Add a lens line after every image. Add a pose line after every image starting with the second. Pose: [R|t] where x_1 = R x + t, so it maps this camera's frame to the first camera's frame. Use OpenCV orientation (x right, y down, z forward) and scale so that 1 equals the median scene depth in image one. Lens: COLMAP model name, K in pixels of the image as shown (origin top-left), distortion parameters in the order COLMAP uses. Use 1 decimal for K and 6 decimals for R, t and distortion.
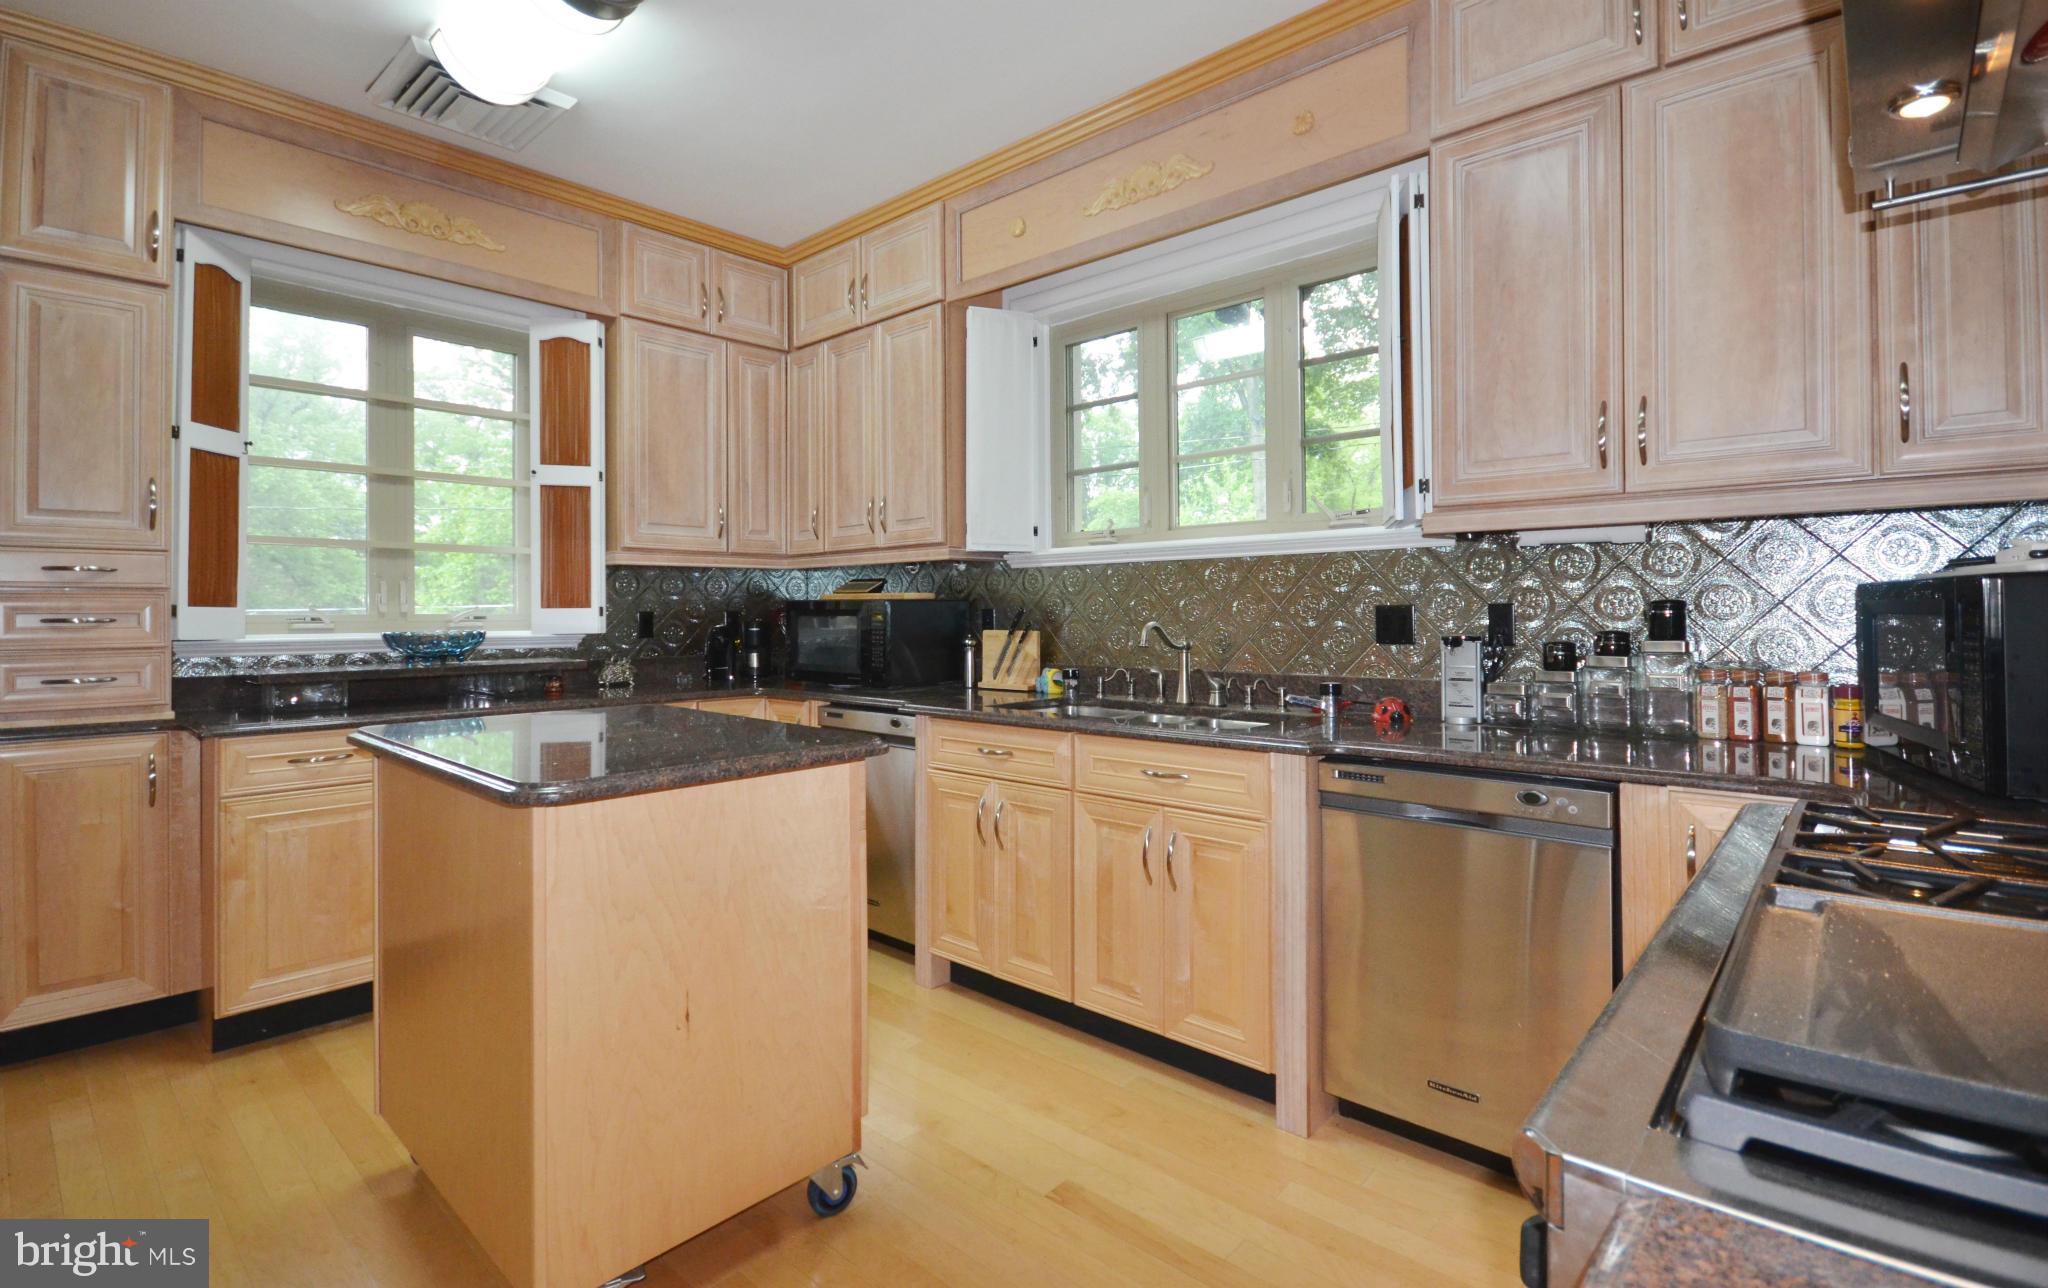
lens RADIAL K [[929.0, 0, 1091.8], [0, 929.0, 605.3], [0, 0, 1]] dist [-0.002920, 0.000148]
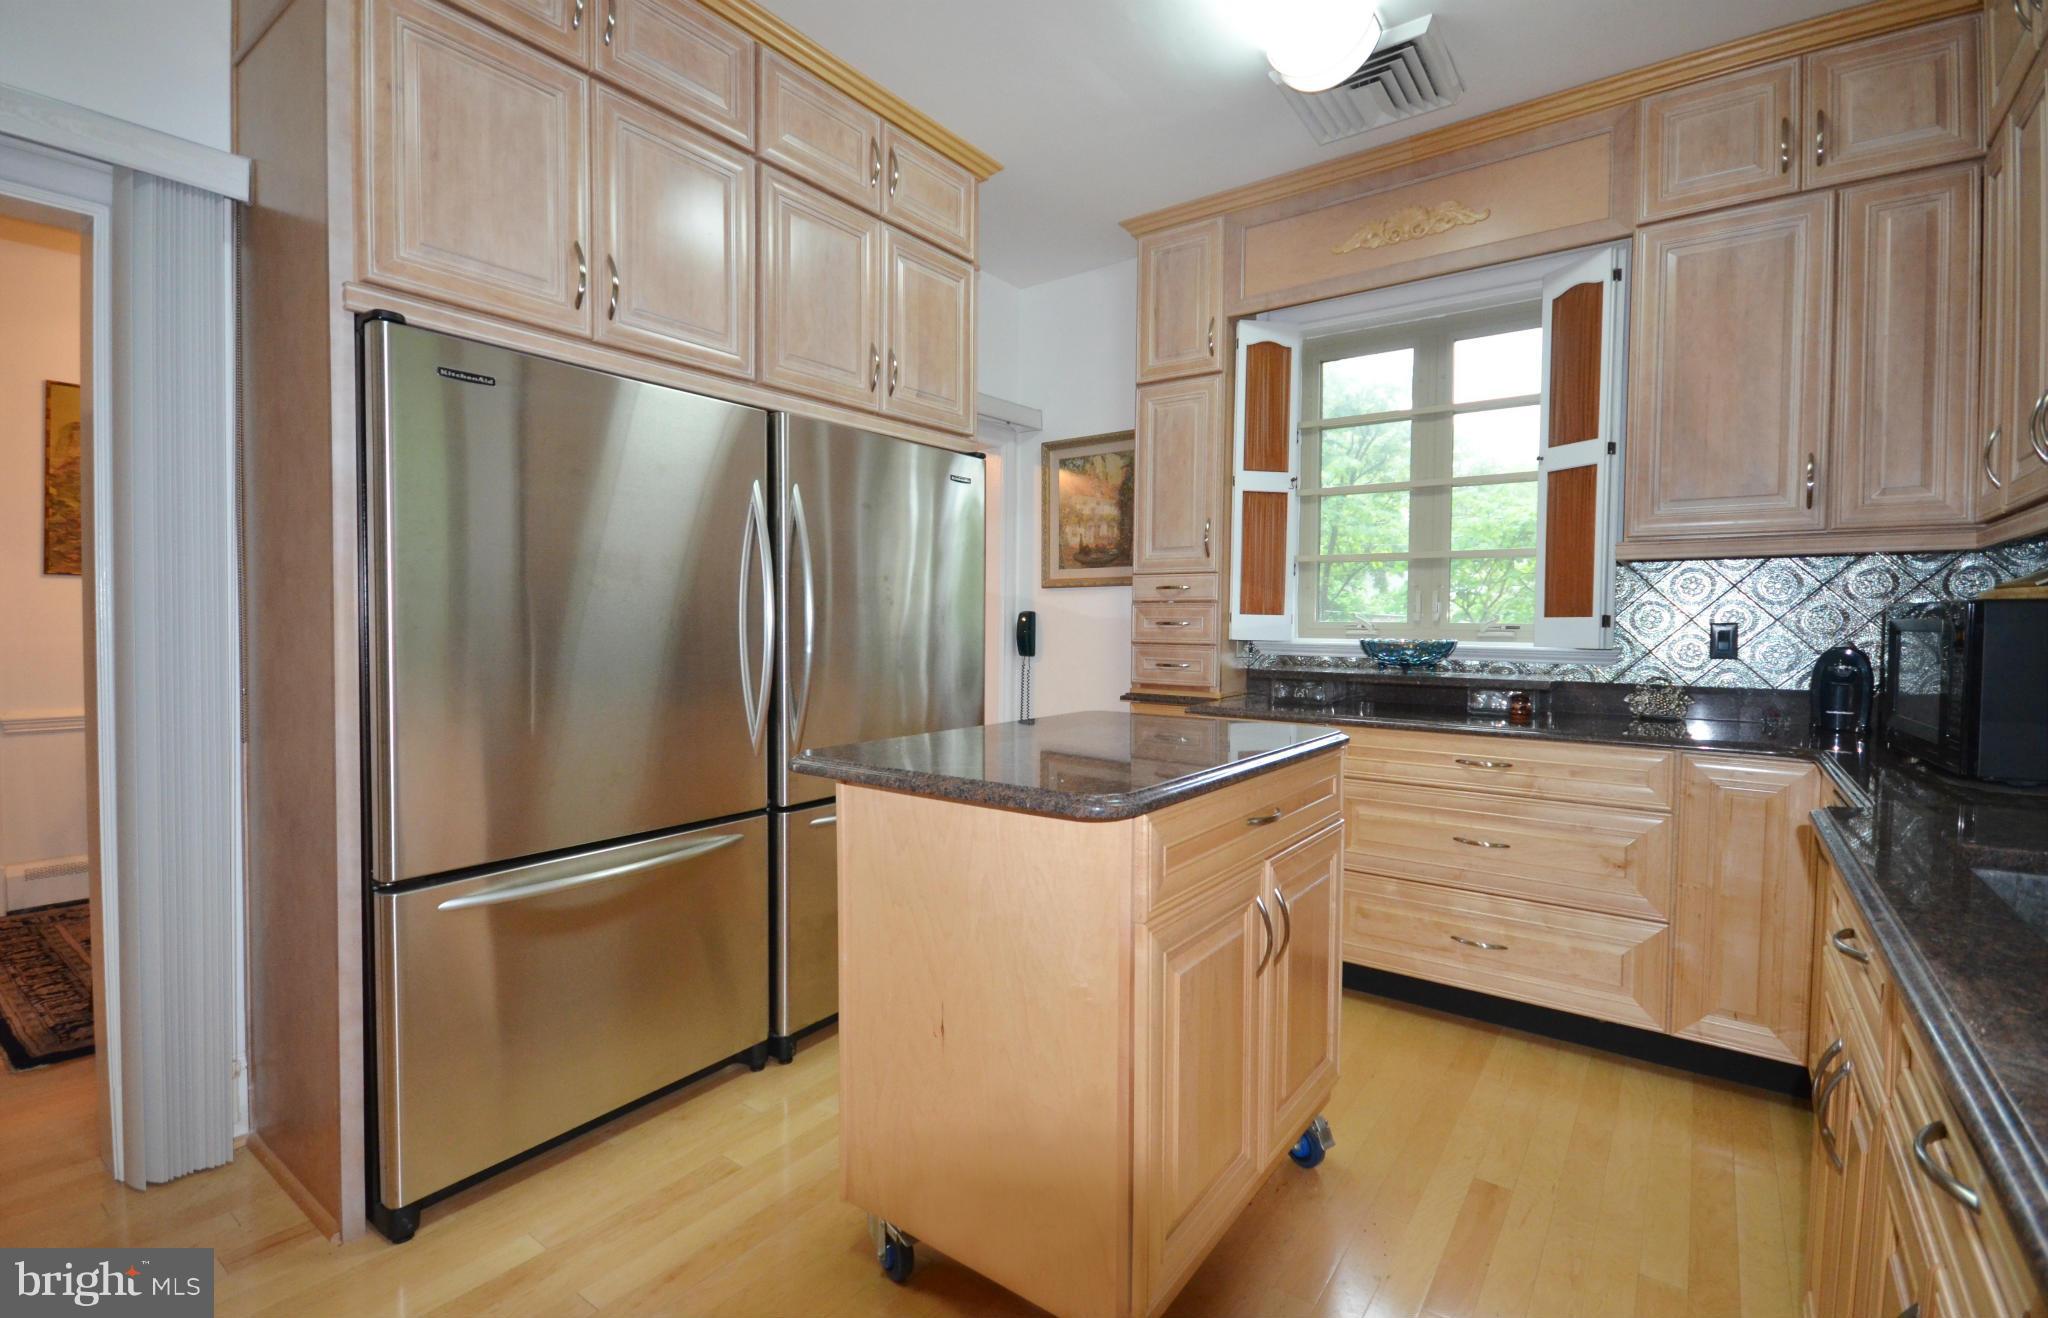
lens RADIAL K [[932.6, 0, 1027.8], [0, 932.6, 649.7], [0, 0, 1]] dist [-0.001824, -0.001393]
pose [[0.056208, 0.033089, -0.997871, 0.249701], [-0.004595, 0.999449, 0.032882, 0.007558], [0.998408, 0.002737, 0.056329, 0.502093]]
